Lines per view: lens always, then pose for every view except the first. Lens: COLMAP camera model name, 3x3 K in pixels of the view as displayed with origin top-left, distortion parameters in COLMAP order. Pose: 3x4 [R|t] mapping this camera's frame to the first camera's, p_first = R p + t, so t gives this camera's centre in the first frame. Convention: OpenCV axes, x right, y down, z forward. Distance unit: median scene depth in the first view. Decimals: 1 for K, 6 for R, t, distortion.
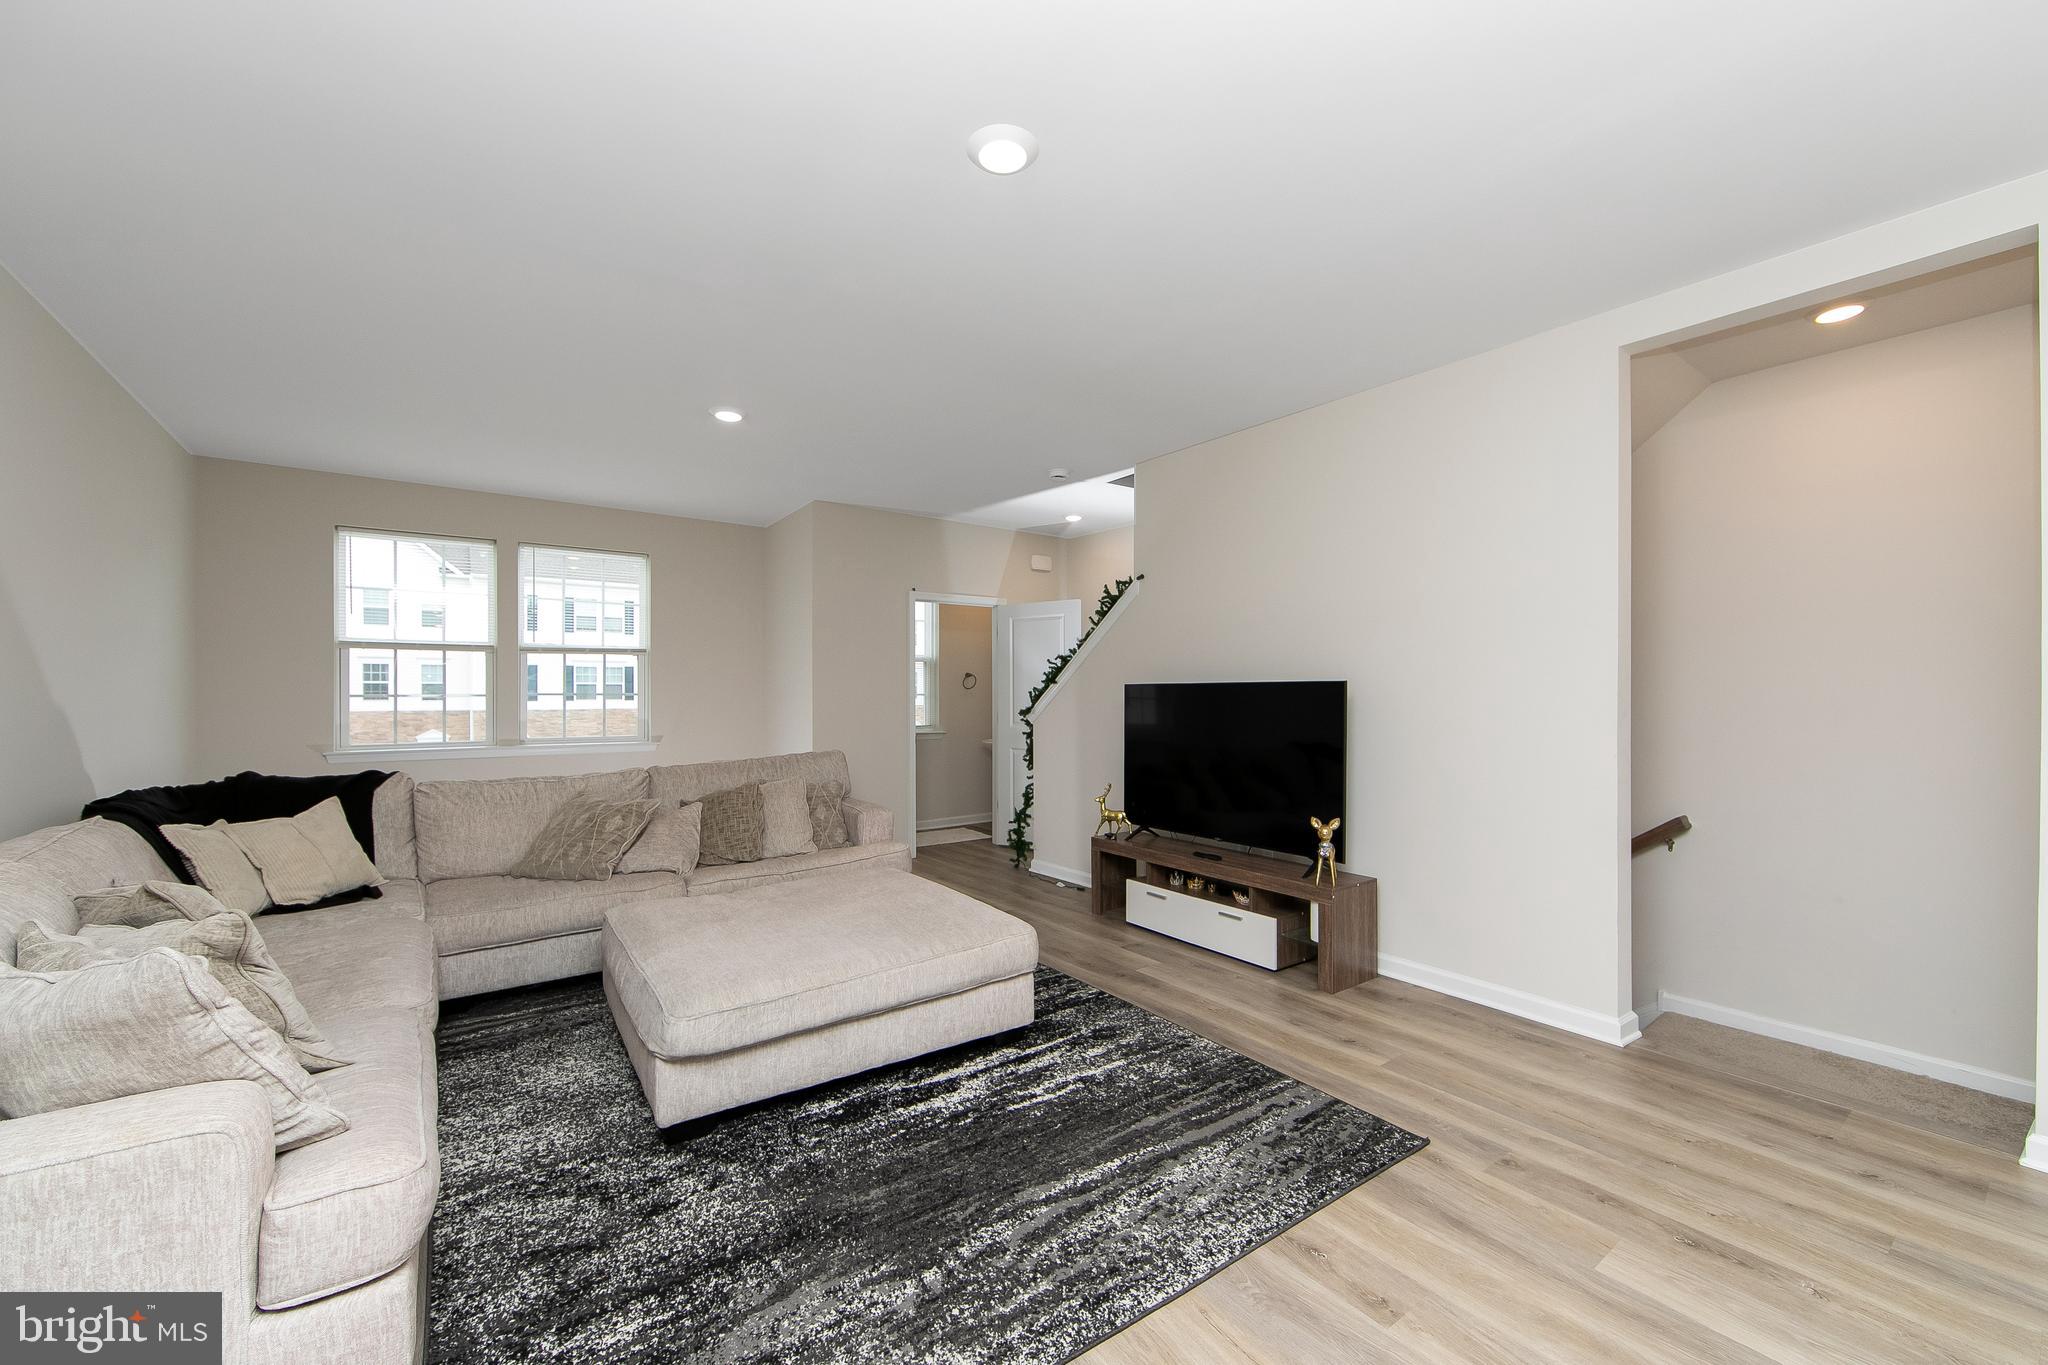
lens RADIAL K [[808.2, 0, 1045.7], [0, 808.2, 689.0], [0, 0, 1]] dist [-0.004977, -0.000124]
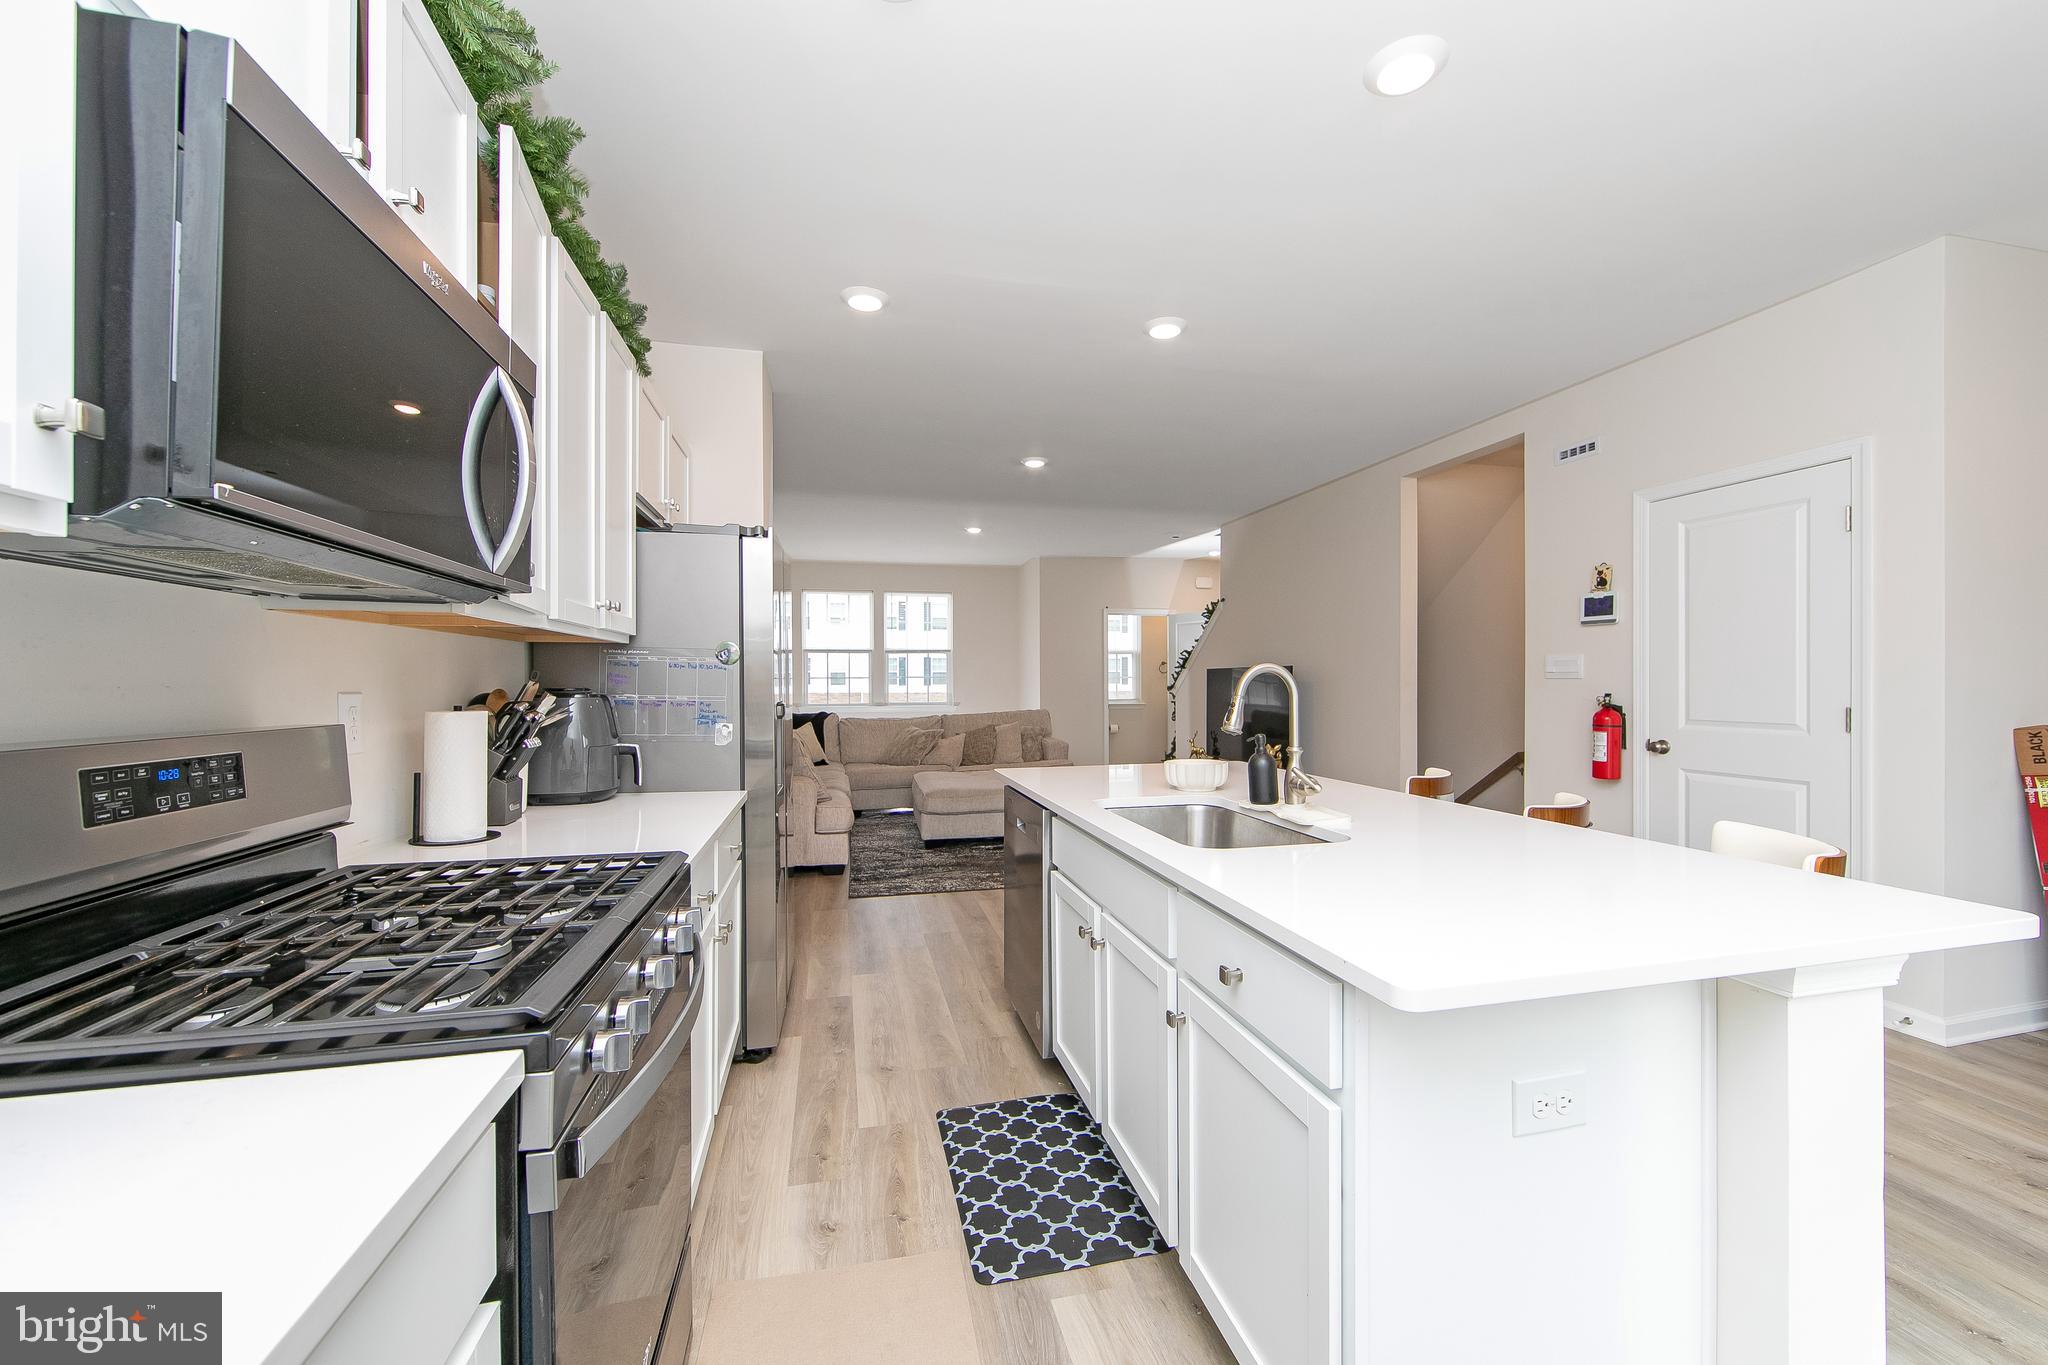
lens RADIAL K [[806.7, 0, 1050.1], [0, 806.7, 683.7], [0, 0, 1]] dist [0.000660, -0.000051]
pose [[0.924614, -0.001785, -0.380900, 0.541487], [0.005215, 0.999955, 0.007973, 0.012359], [0.380869, -0.009359, 0.924582, -0.755931]]
